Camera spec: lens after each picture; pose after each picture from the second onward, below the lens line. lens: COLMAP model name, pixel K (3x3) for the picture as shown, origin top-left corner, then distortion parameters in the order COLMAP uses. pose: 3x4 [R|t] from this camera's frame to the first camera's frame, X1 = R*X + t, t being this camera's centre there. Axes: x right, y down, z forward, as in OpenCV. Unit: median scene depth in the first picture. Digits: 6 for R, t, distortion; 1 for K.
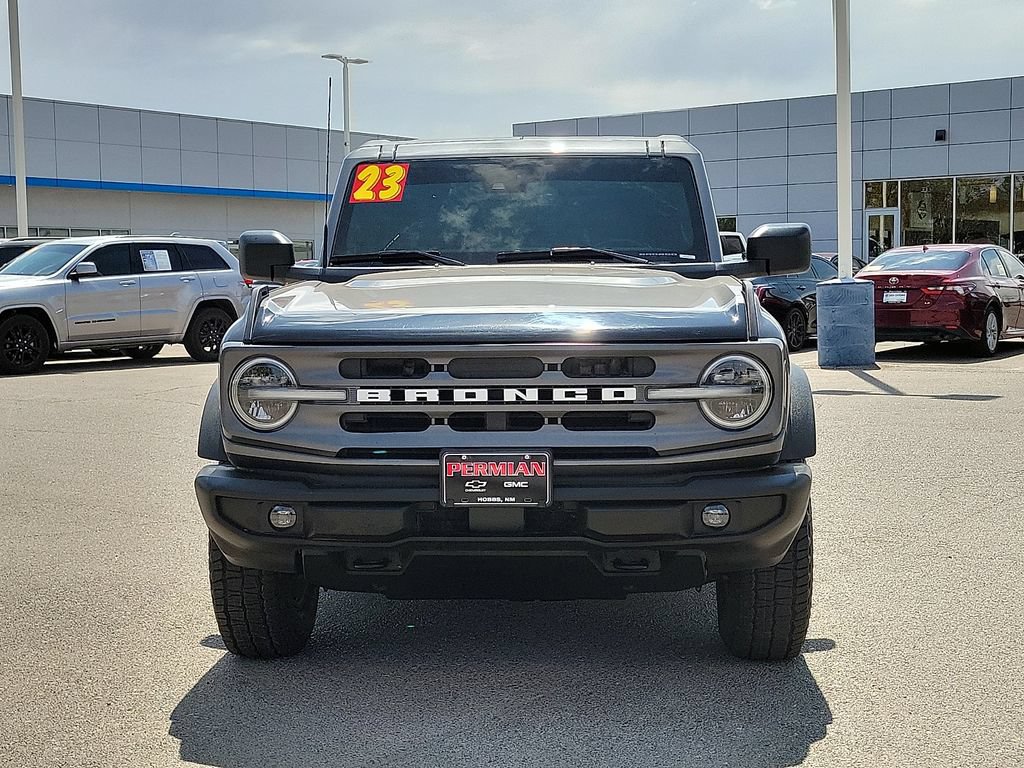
lens RADIAL K [[1510.4, 0, 557.6], [0, 1510.4, 386.0], [0, 0, 1]] dist [0.036274, 0.192110]
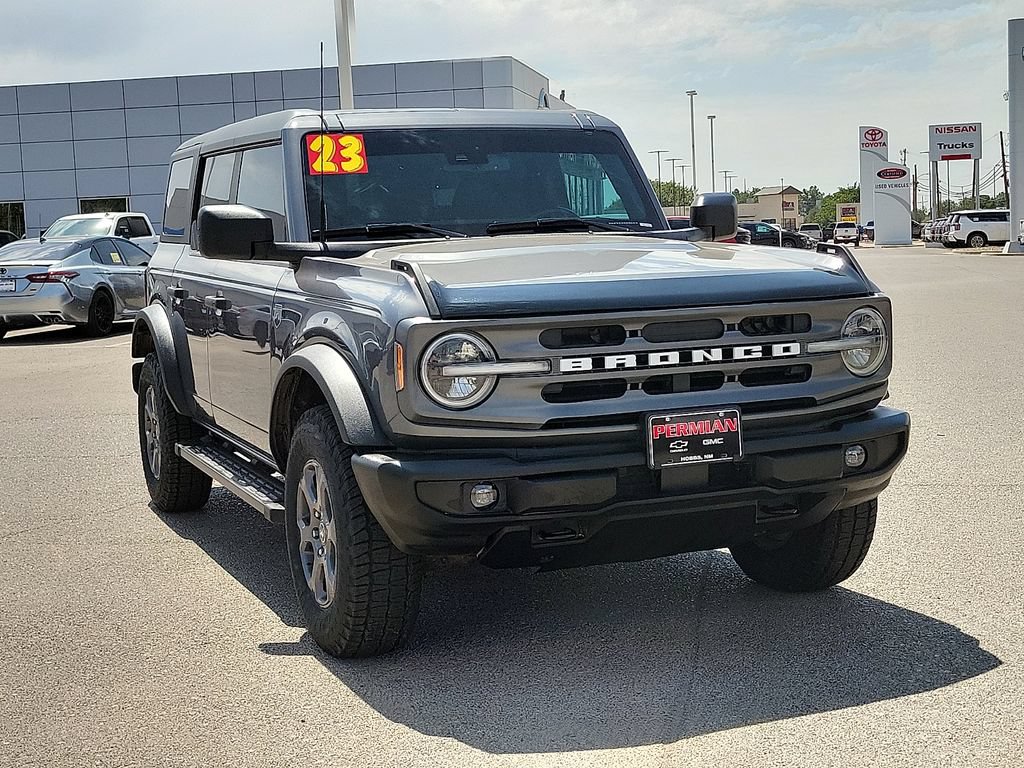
lens RADIAL K [[1502.4, 0, 540.9], [0, 1502.4, 391.6], [0, 0, 1]] dist [0.025982, 0.073225]
pose [[0.902250, -0.066611, 0.426036, -0.566957], [0.059508, 0.997778, 0.029980, -0.007024], [-0.427087, -0.001697, 0.904209, 0.114421]]
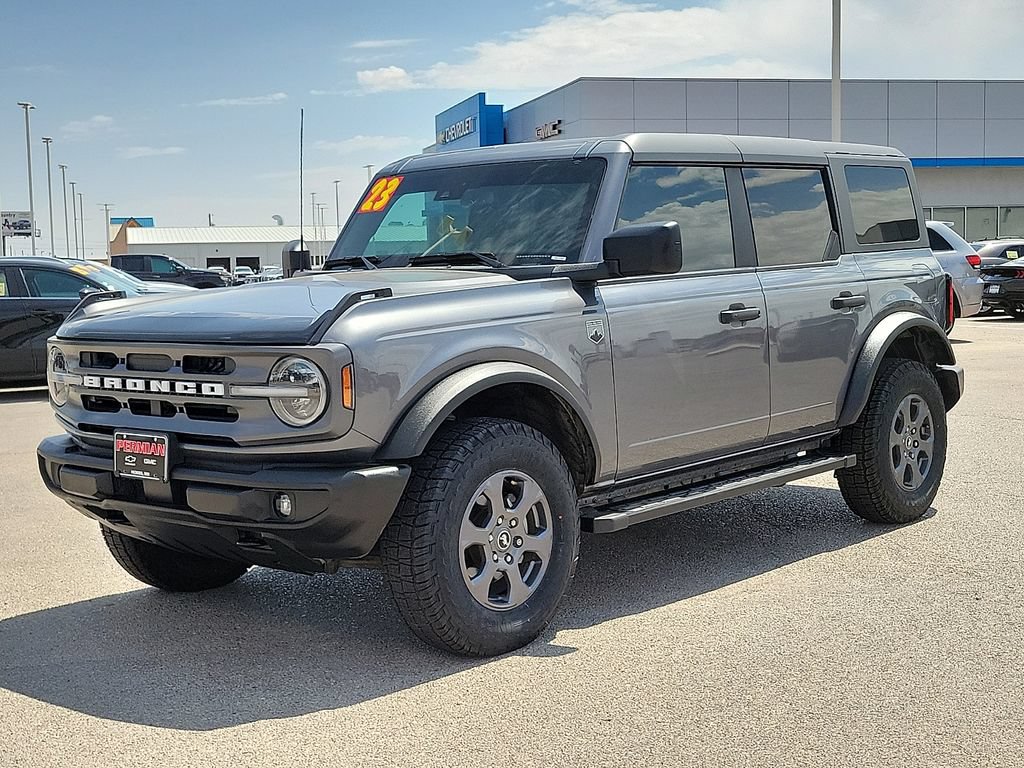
lens RADIAL K [[1502.4, 0, 540.9], [0, 1502.4, 391.6], [0, 0, 1]] dist [0.025982, 0.073225]
pose [[0.771367, 0.045137, -0.634787, 0.946059], [-0.031786, 0.998969, 0.032407, -0.037293], [0.635596, -0.004821, 0.772007, 0.281775]]
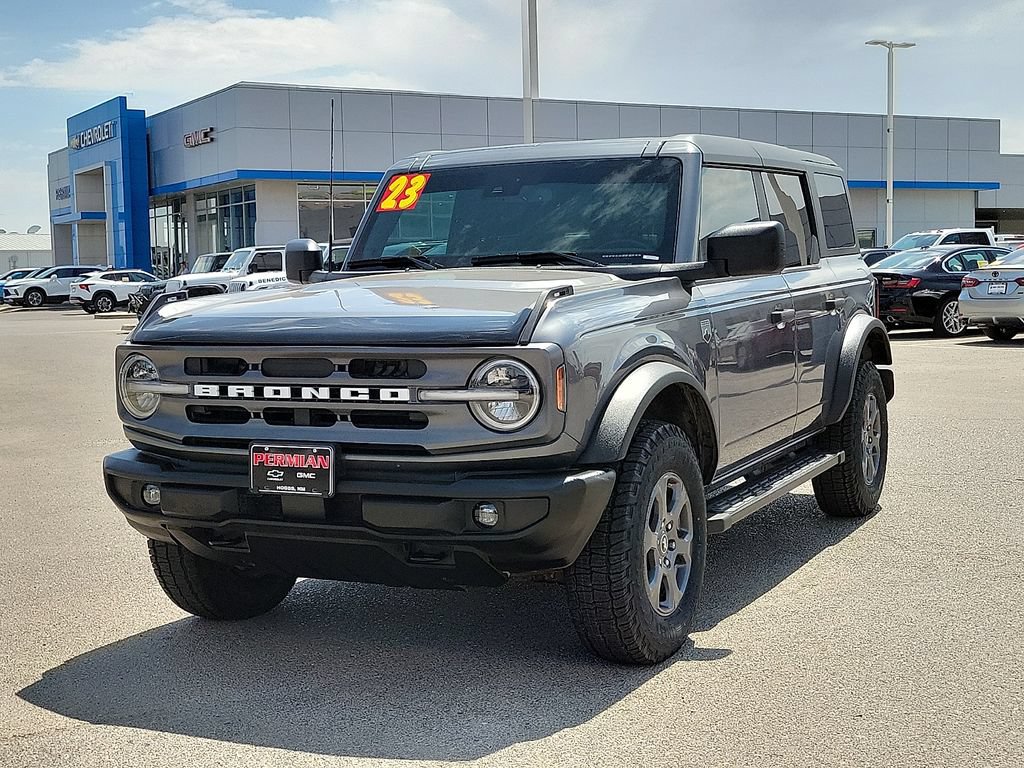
lens RADIAL K [[1510.4, 0, 557.6], [0, 1510.4, 386.0], [0, 0, 1]] dist [0.036274, 0.192110]
pose [[0.917237, 0.021835, -0.397742, 0.563917], [-0.018480, 0.999754, 0.012267, -0.015653], [0.397912, -0.003902, 0.917415, 0.074076]]
